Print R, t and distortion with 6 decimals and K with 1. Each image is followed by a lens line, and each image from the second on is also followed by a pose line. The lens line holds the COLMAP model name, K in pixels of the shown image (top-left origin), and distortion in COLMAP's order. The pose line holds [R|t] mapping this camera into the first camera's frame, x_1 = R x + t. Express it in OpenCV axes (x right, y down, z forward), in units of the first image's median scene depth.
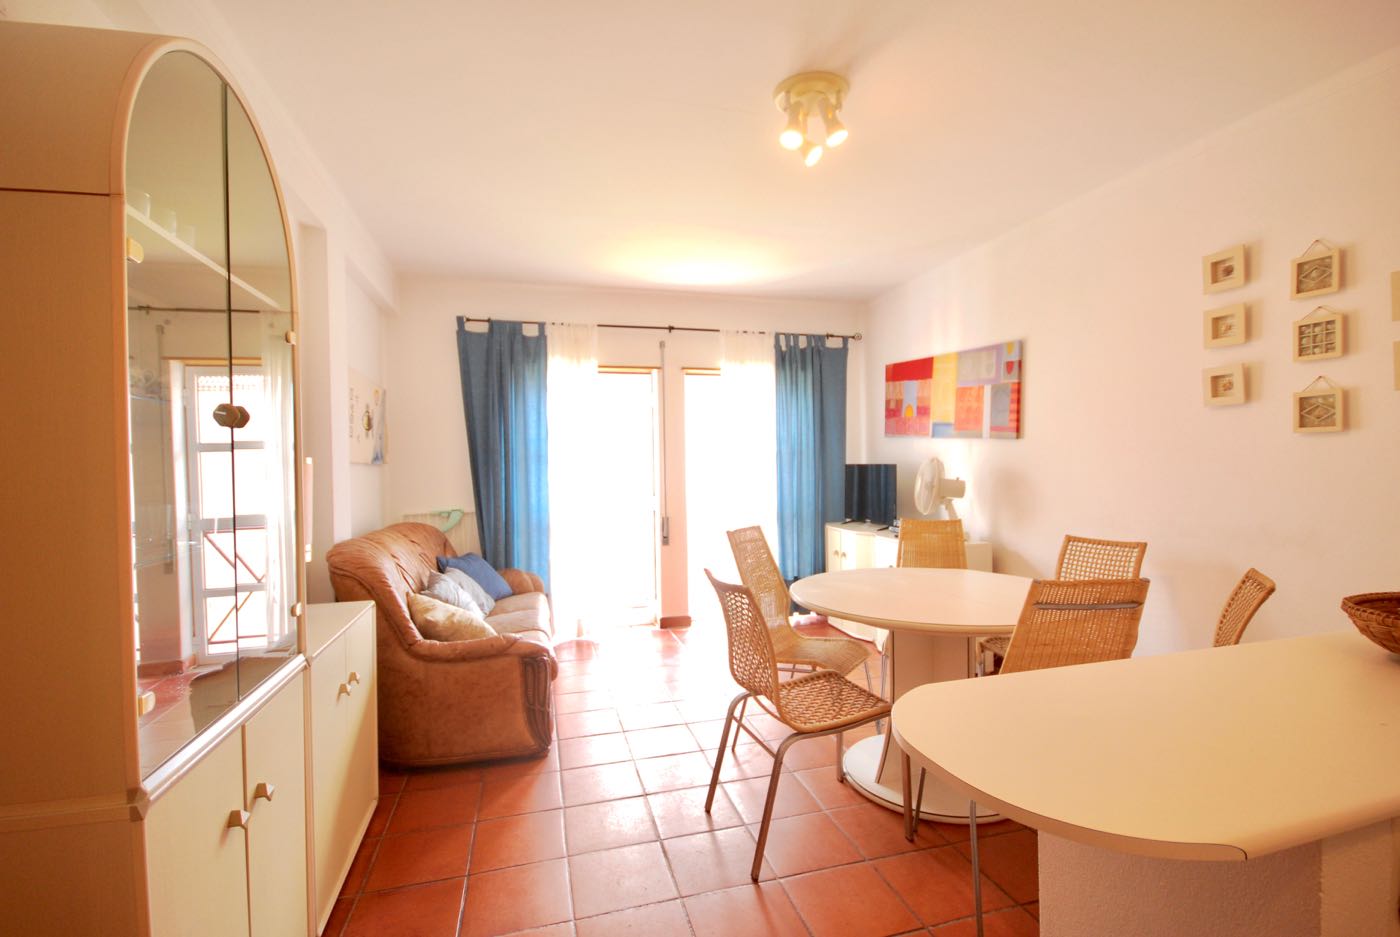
lens RADIAL K [[634.1, 0, 714.7], [0, 634.1, 475.5], [0, 0, 1]] dist [0.088546, -0.027738]
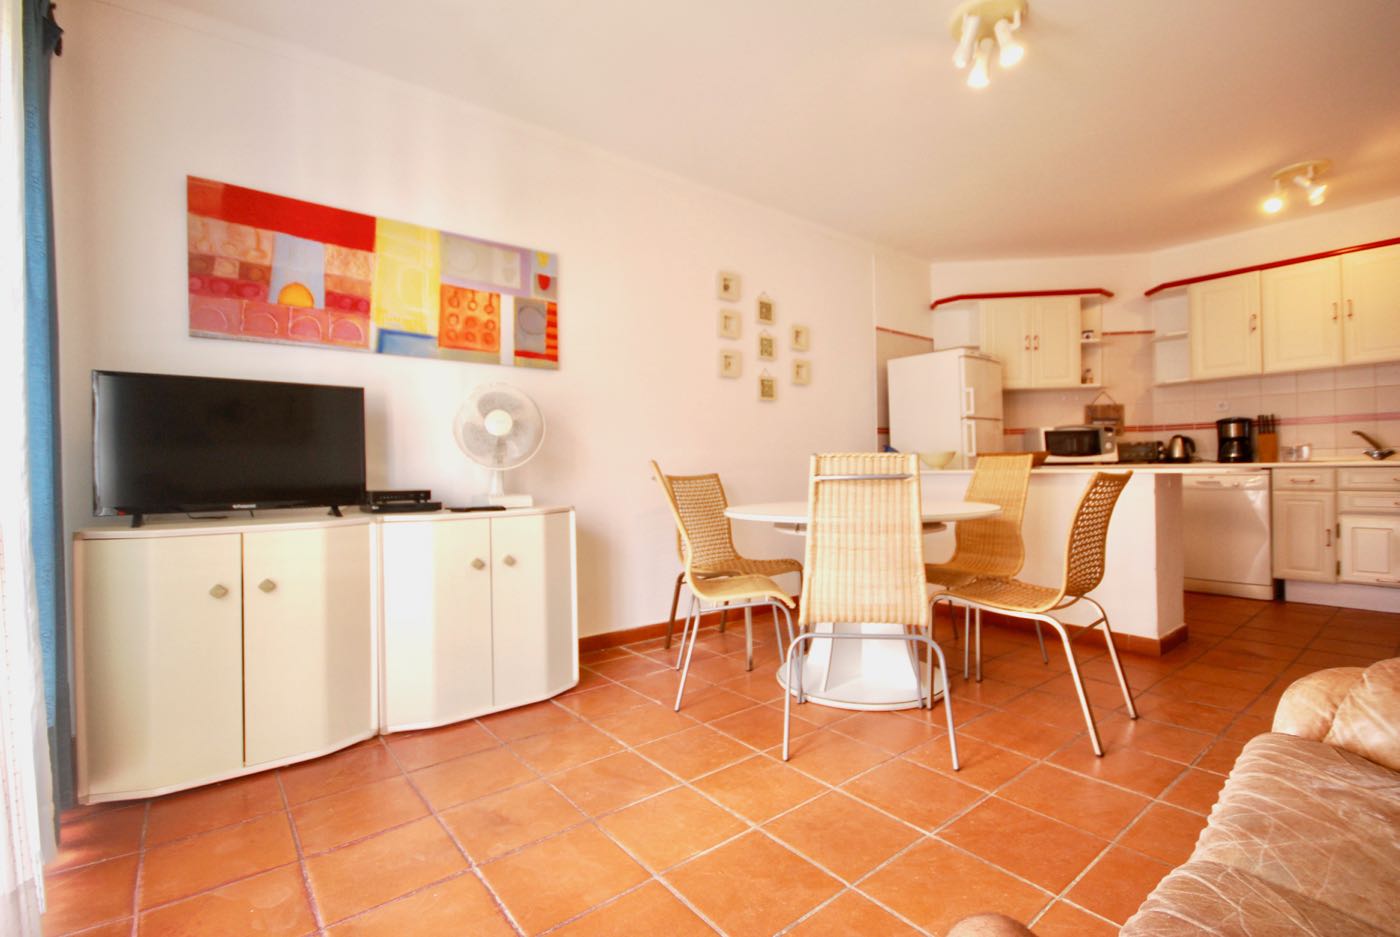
lens RADIAL K [[649.7, 0, 700.0], [0, 649.7, 468.5], [0, 0, 1]] dist [0.000780, 0.000085]
pose [[-0.356788, -0.007980, 0.934151, -0.321365], [0.060371, 0.997676, 0.031581, 0.045444], [-0.932233, 0.067663, -0.355477, 0.925758]]
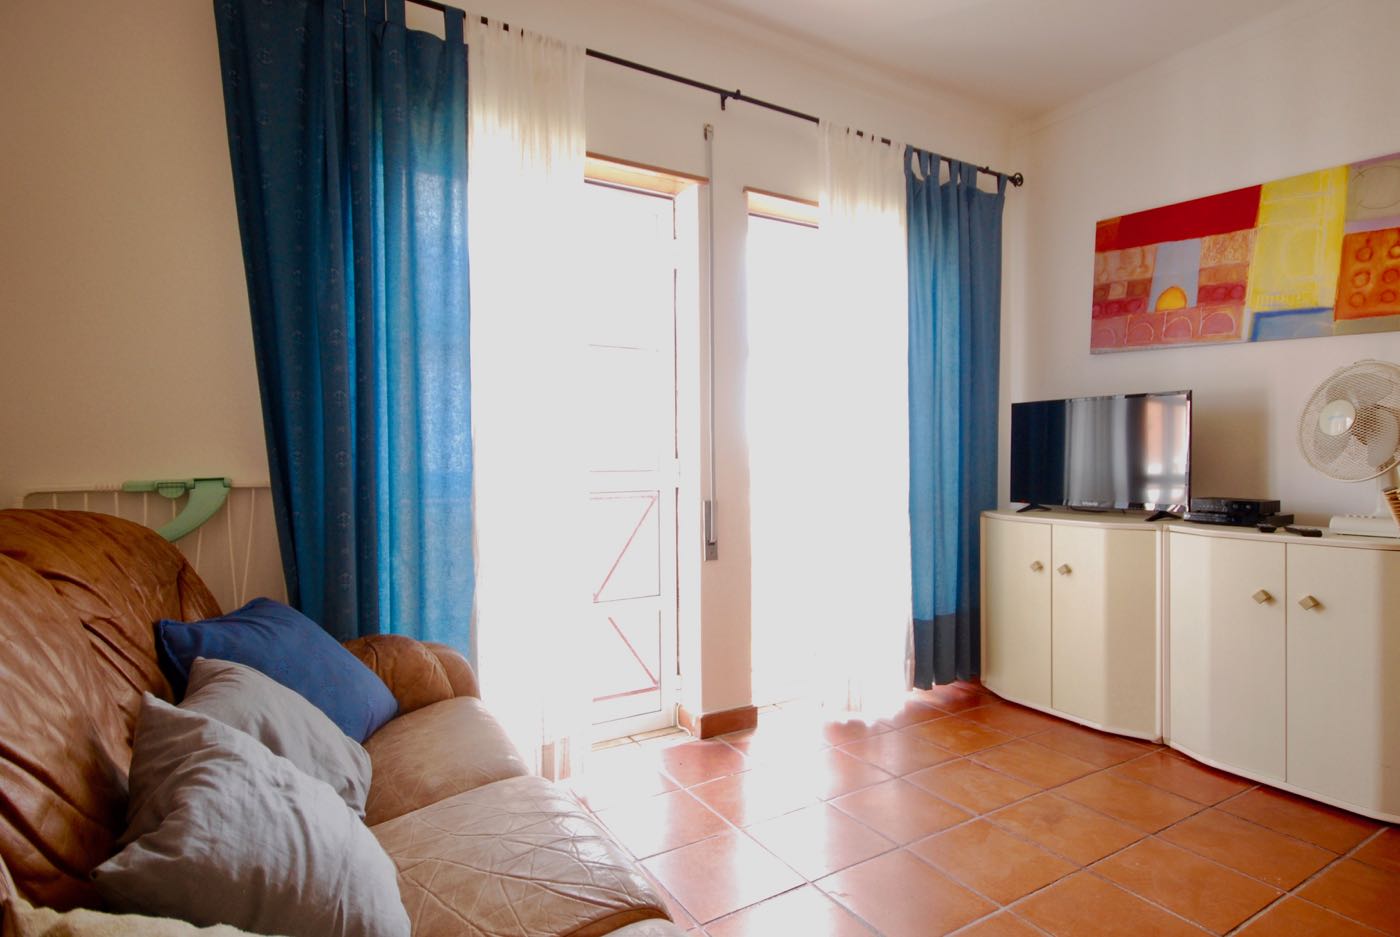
lens RADIAL K [[742.0, 0, 725.1], [0, 742.0, 464.4], [0, 0, 1]] dist [0.039635, -0.000017]
pose [[0.964514, 0.006337, 0.263957, -0.231983], [-0.004391, 0.999959, -0.007960, 0.046970], [-0.263997, 0.006518, 0.964501, 0.508904]]
